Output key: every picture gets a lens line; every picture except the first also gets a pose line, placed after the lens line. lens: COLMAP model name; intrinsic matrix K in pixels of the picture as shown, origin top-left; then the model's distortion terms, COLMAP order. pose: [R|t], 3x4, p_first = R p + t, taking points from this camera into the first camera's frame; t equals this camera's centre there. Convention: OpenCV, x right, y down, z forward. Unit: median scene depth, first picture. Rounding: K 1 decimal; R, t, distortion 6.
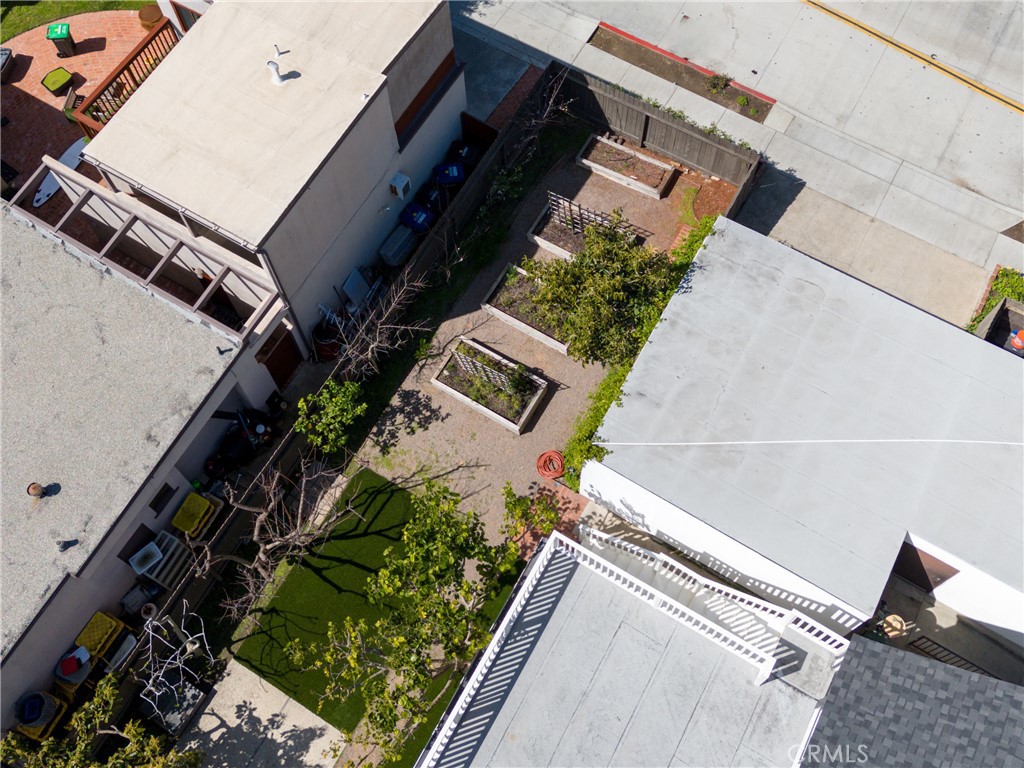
lens RADIAL K [[797.3, 0, 517.0], [0, 797.3, 380.7], [0, 0, 1]] dist [0.056582, -0.014089]
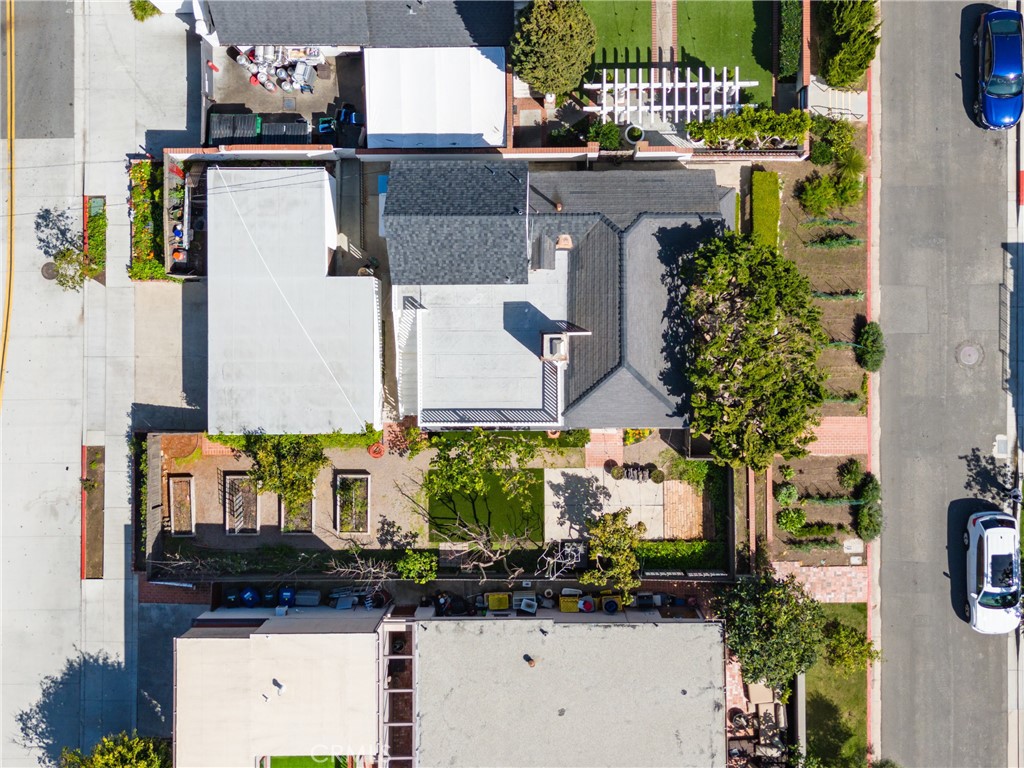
lens RADIAL K [[1218.2, 0, 469.5], [0, 1218.2, 416.6], [0, 0, 1]] dist [0.101659, -0.117295]
pose [[-0.512677, -0.858571, 0.004245, -0.011967], [0.772890, -0.459351, 0.437765, -0.946713], [-0.373902, 0.227713, 0.899080, -1.648196]]
